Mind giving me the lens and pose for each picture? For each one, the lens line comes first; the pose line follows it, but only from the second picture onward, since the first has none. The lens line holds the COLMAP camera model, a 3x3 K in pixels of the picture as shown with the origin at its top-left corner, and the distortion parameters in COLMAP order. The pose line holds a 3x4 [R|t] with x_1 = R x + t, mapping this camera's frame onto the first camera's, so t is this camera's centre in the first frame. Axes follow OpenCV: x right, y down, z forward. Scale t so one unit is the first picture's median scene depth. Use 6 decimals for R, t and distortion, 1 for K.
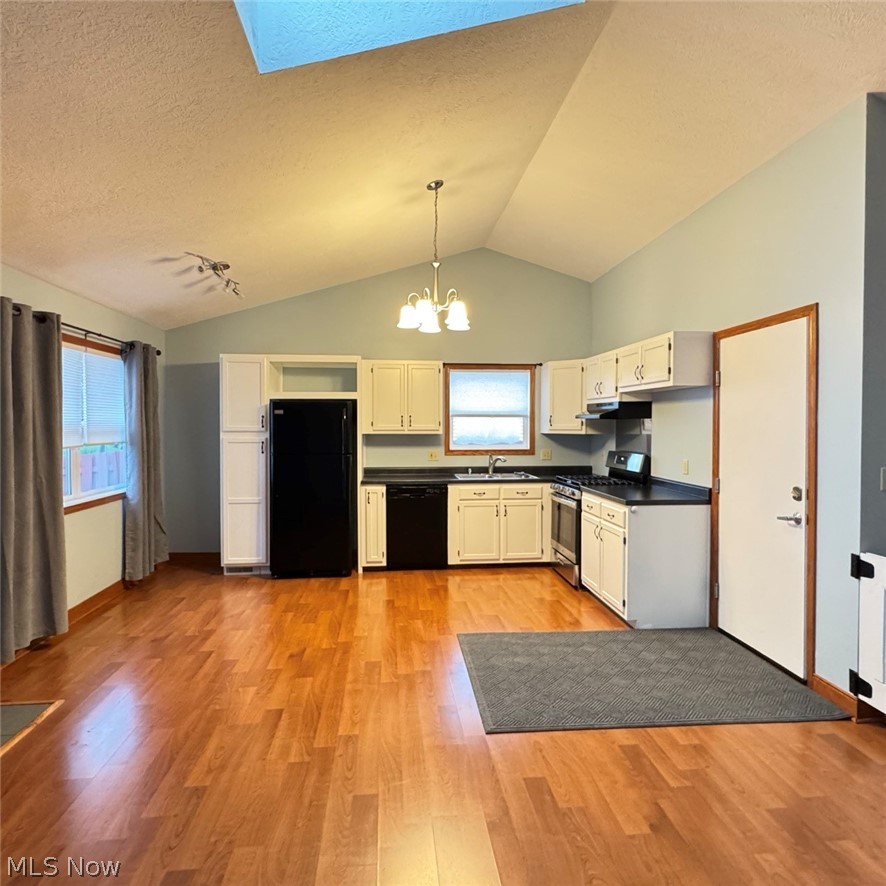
lens RADIAL K [[549.2, 0, 442.3], [0, 549.2, 440.4], [0, 0, 1]] dist [0.000802, -0.000854]
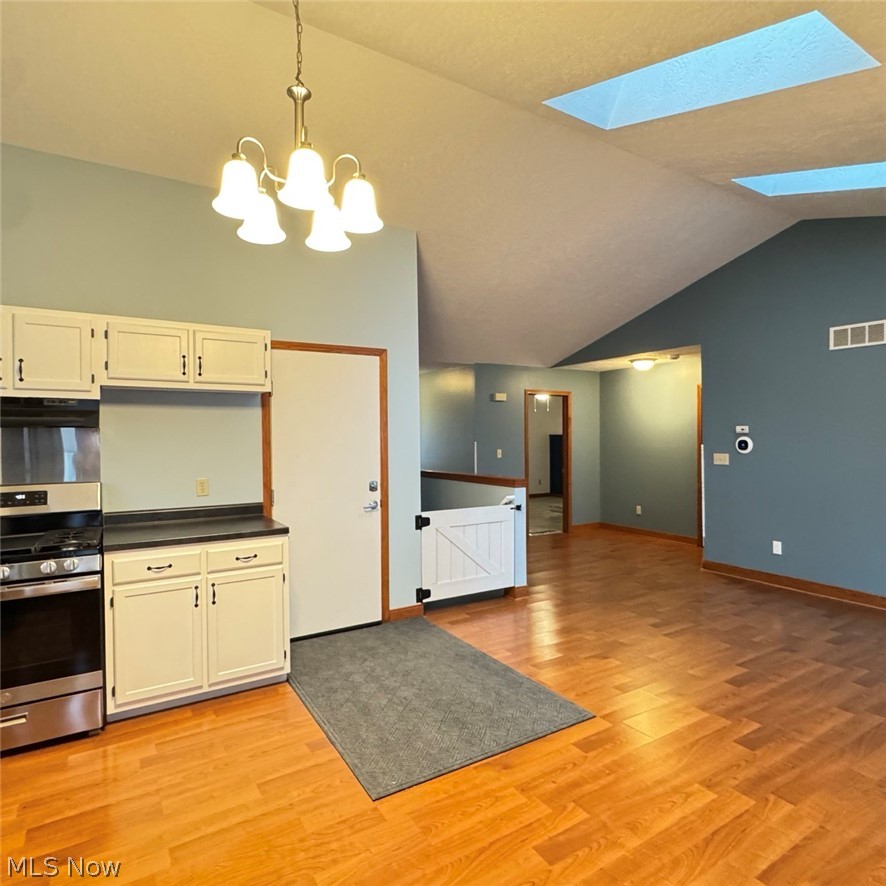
lens RADIAL K [[549.2, 0, 442.3], [0, 549.2, 440.4], [0, 0, 1]] dist [0.000802, -0.000854]
pose [[-0.438017, -0.007283, 0.898937, -0.525709], [0.033592, 0.999136, 0.024462, -0.034618], [-0.898339, 0.040912, -0.437394, 1.193245]]
